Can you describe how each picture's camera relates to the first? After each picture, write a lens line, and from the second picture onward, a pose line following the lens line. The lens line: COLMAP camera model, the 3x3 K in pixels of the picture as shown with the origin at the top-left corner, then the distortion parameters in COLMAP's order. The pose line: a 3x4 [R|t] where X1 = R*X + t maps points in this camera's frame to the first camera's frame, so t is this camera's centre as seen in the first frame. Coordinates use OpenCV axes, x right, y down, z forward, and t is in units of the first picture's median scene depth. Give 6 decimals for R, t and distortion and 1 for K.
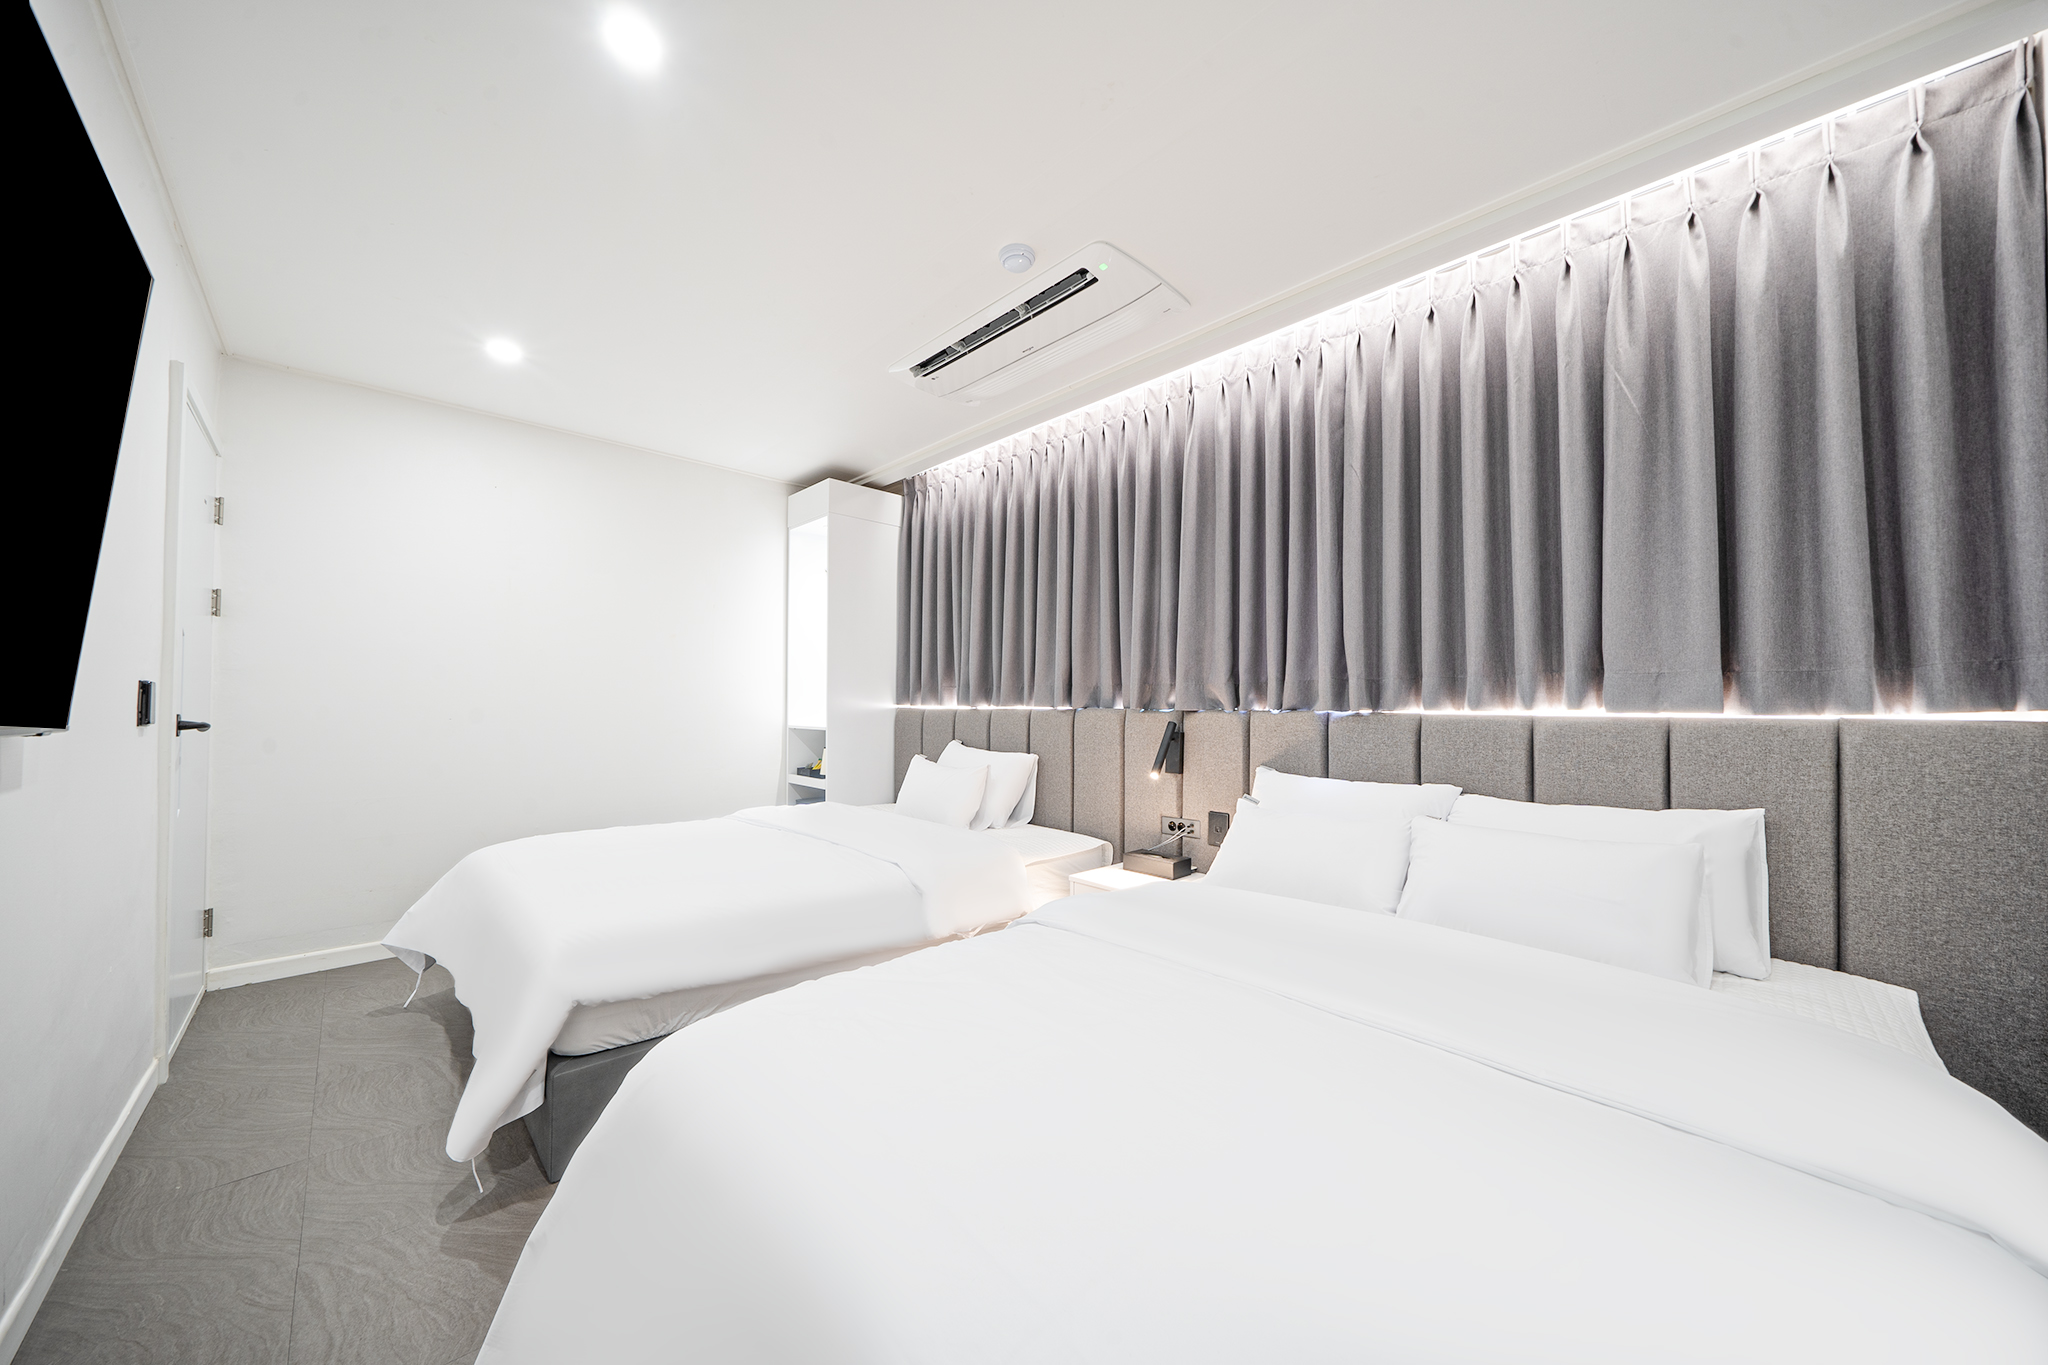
lens RADIAL K [[689.6, 0, 1008.0], [0, 689.6, 693.0], [0, 0, 1]] dist [0.000189, -0.000505]
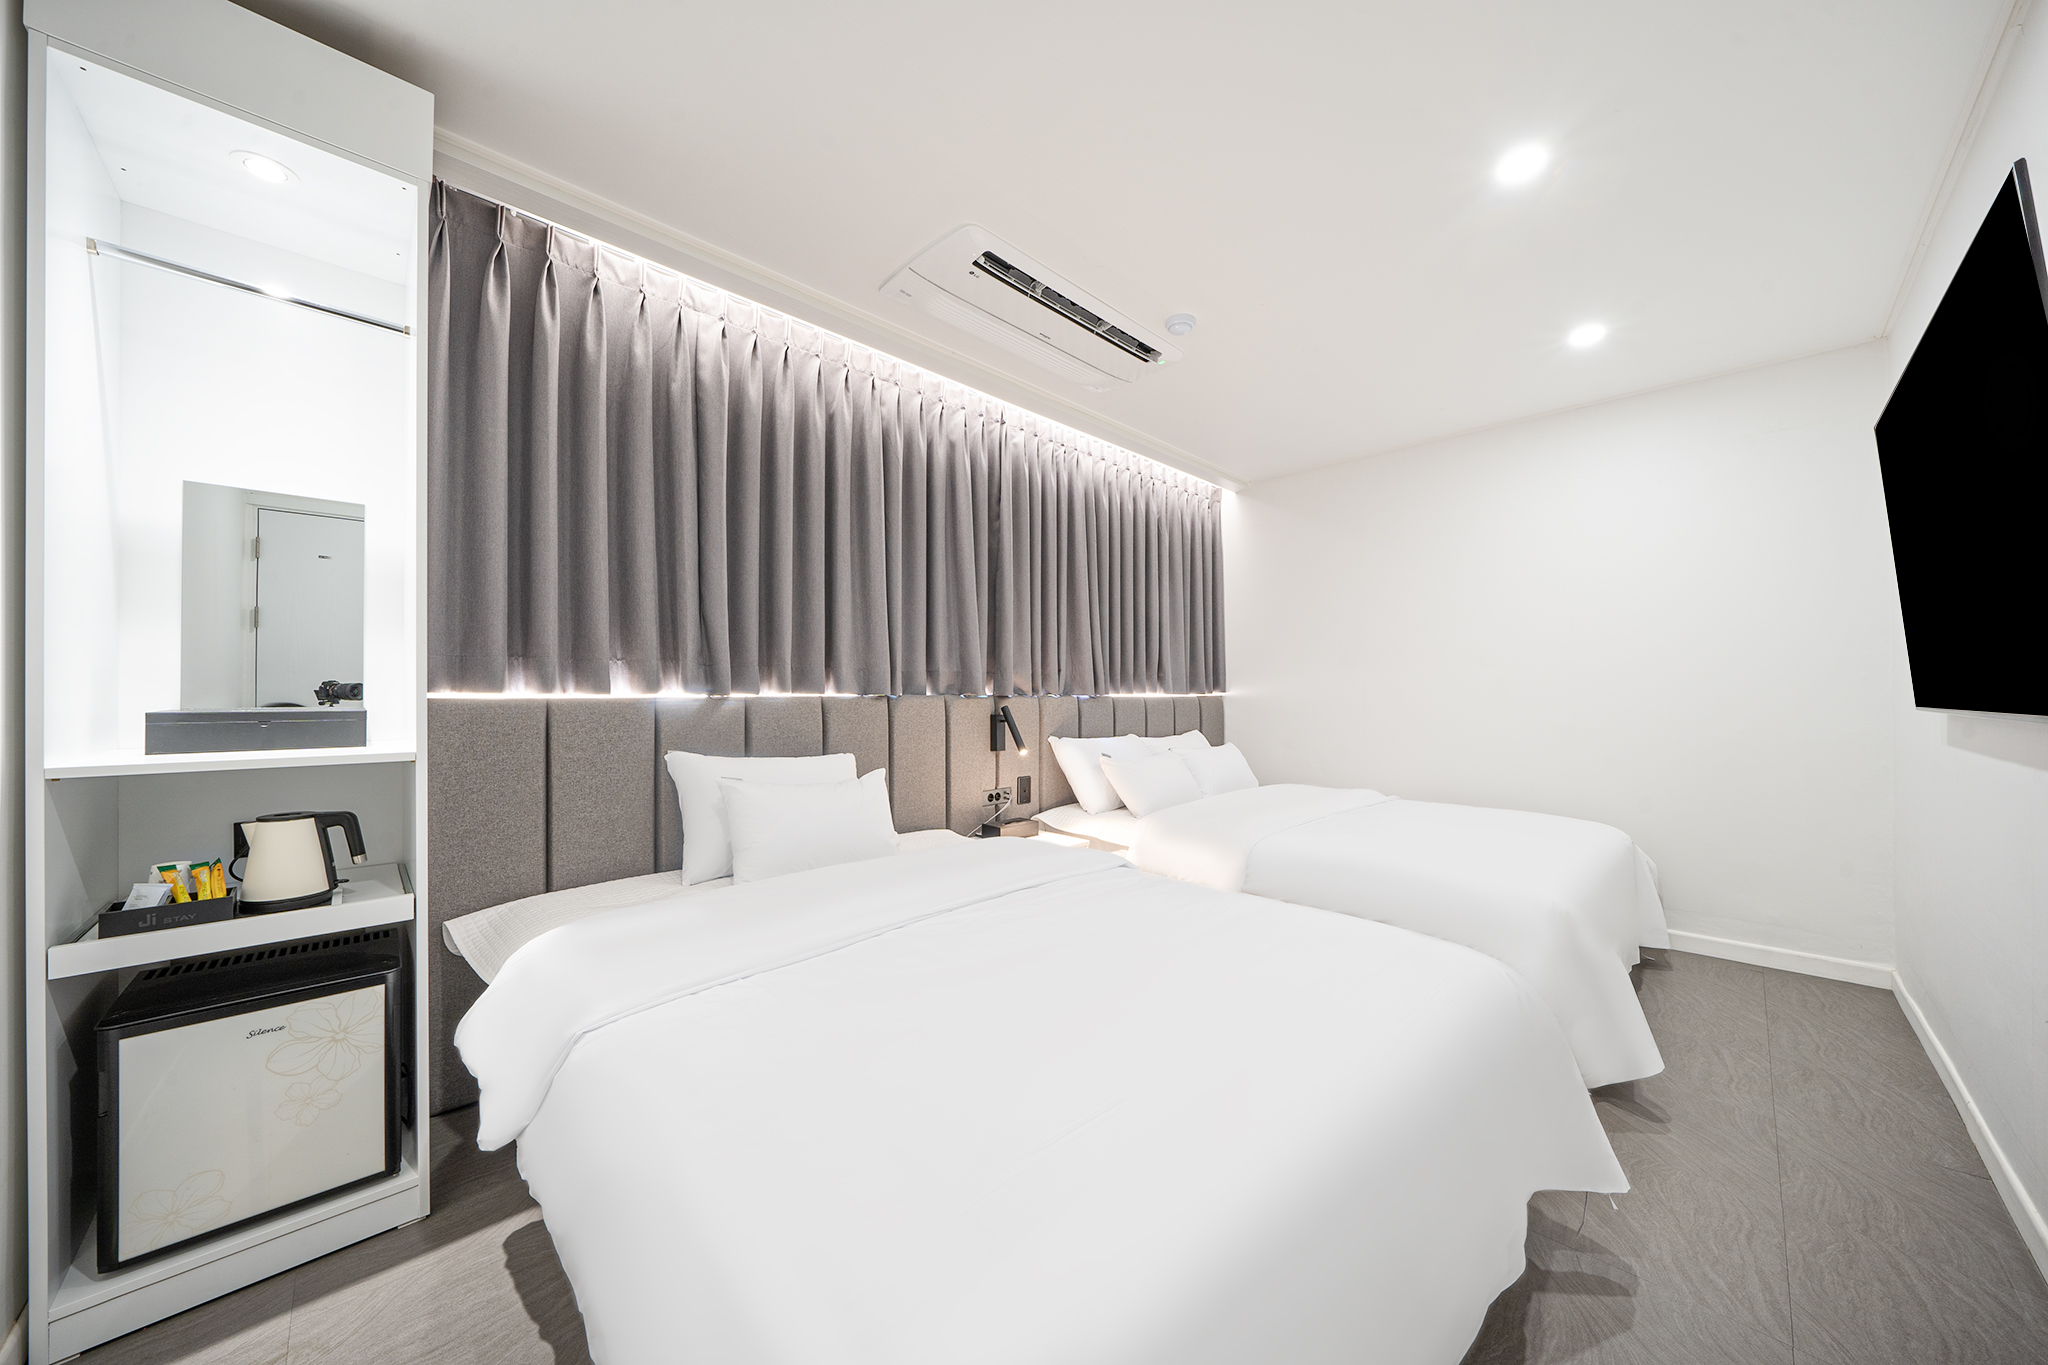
lens RADIAL K [[689.6, 0, 1031.9], [0, 689.6, 691.0], [0, 0, 1]] dist [0.000189, -0.000505]
pose [[0.000997, -0.001790, 0.999998, -0.926639], [-0.020336, 0.999792, 0.001810, 0.013930], [-0.999793, -0.020338, 0.000960, 0.962836]]
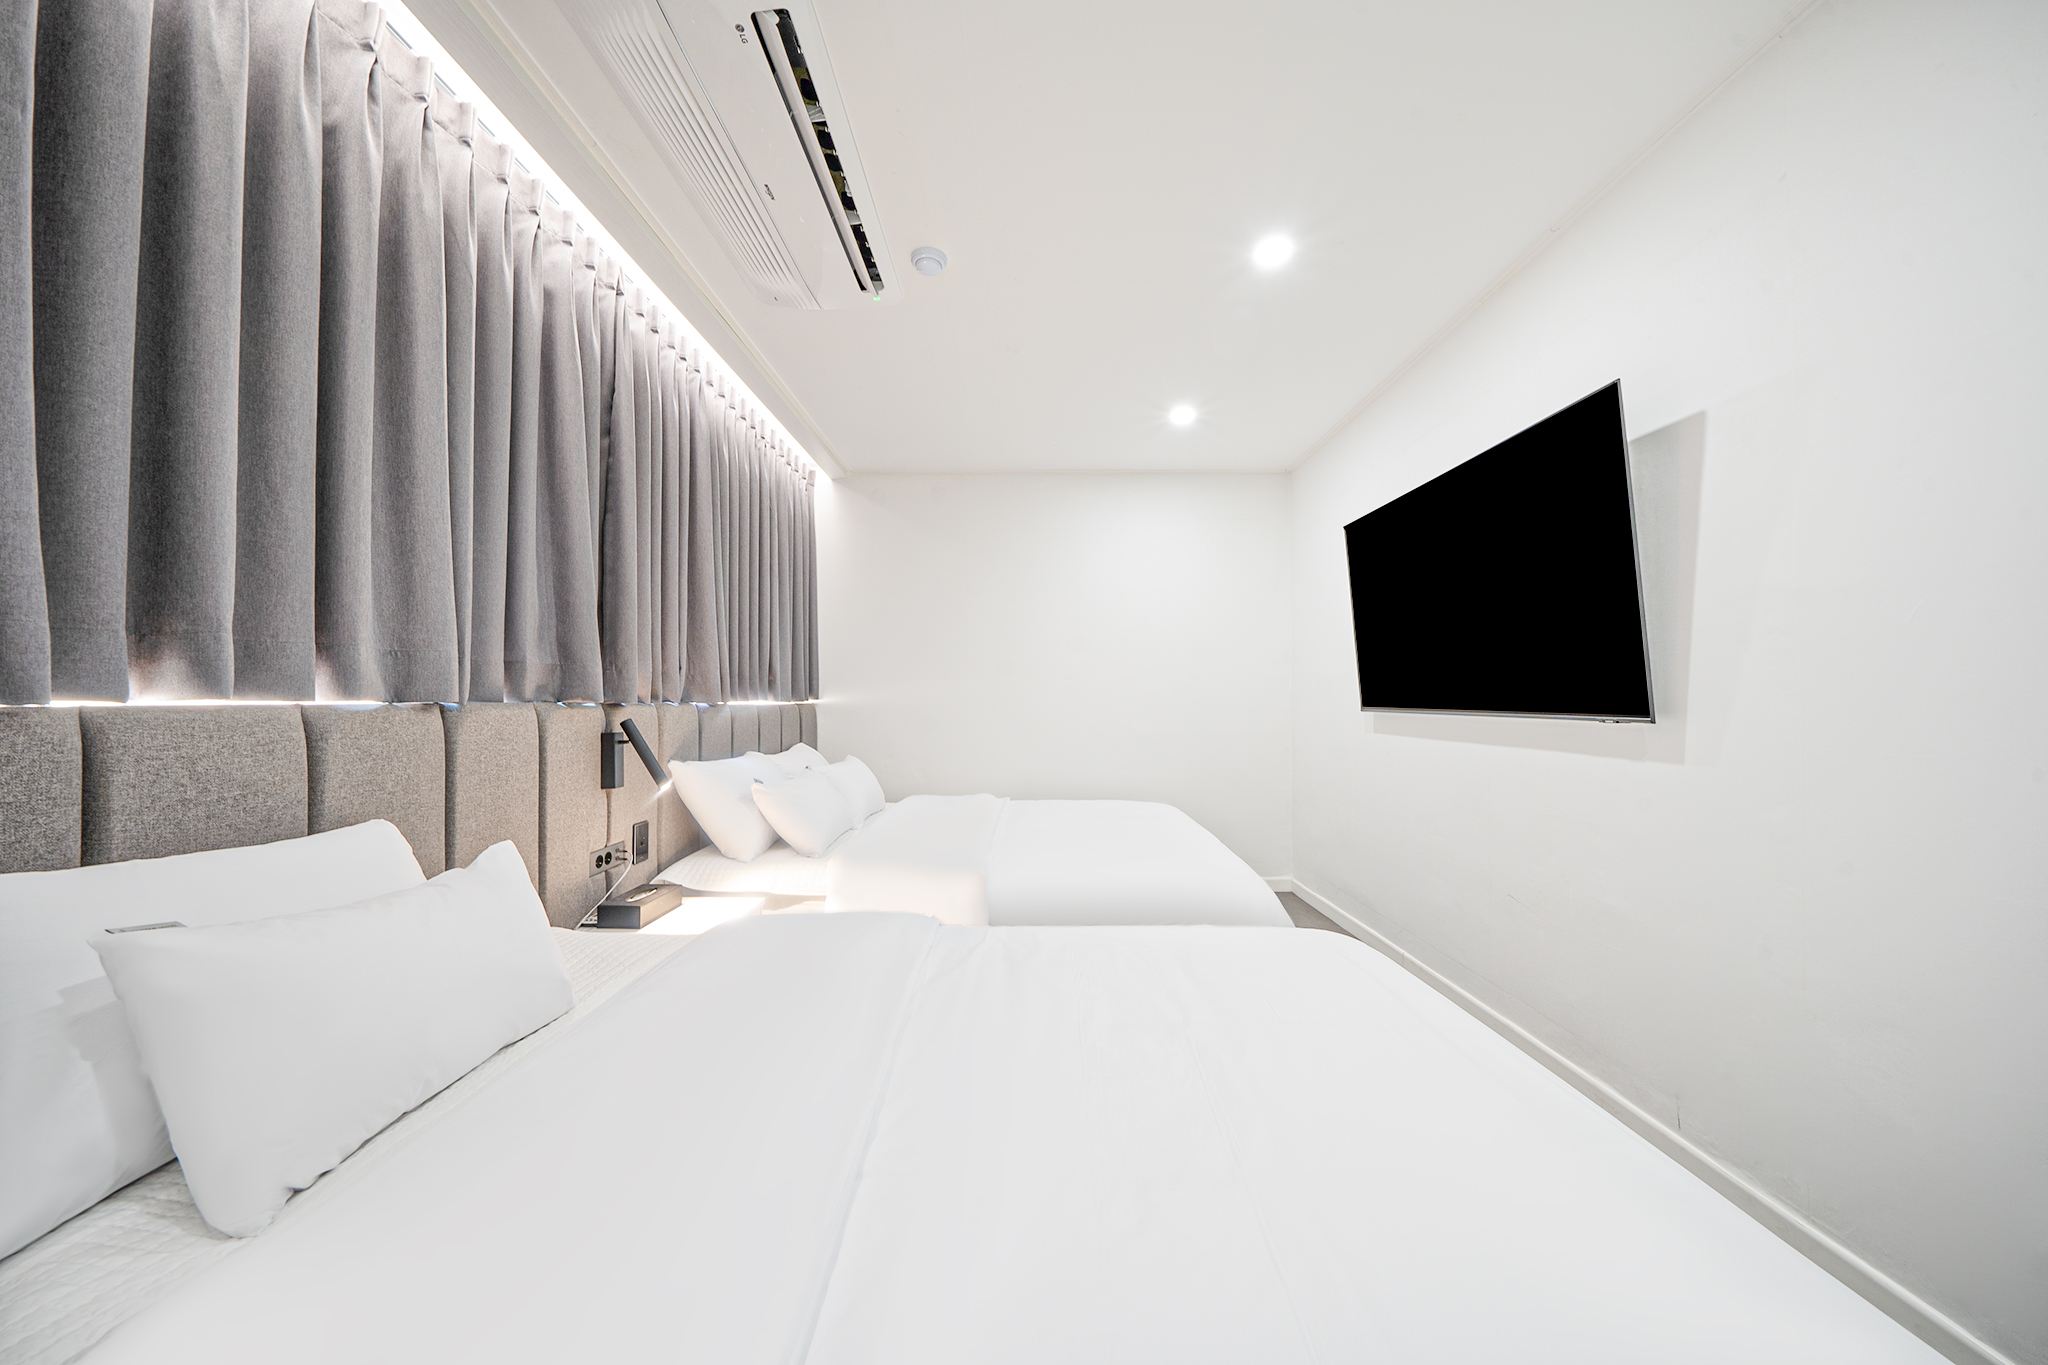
lens RADIAL K [[689.6, 0, 1018.1], [0, 689.6, 689.3], [0, 0, 1]] dist [0.000189, -0.000505]
pose [[-0.705904, 0.006808, 0.708274, -0.615834], [-0.018984, 0.999413, -0.028527, 0.022847], [-0.708053, -0.033583, -0.705361, 1.244992]]
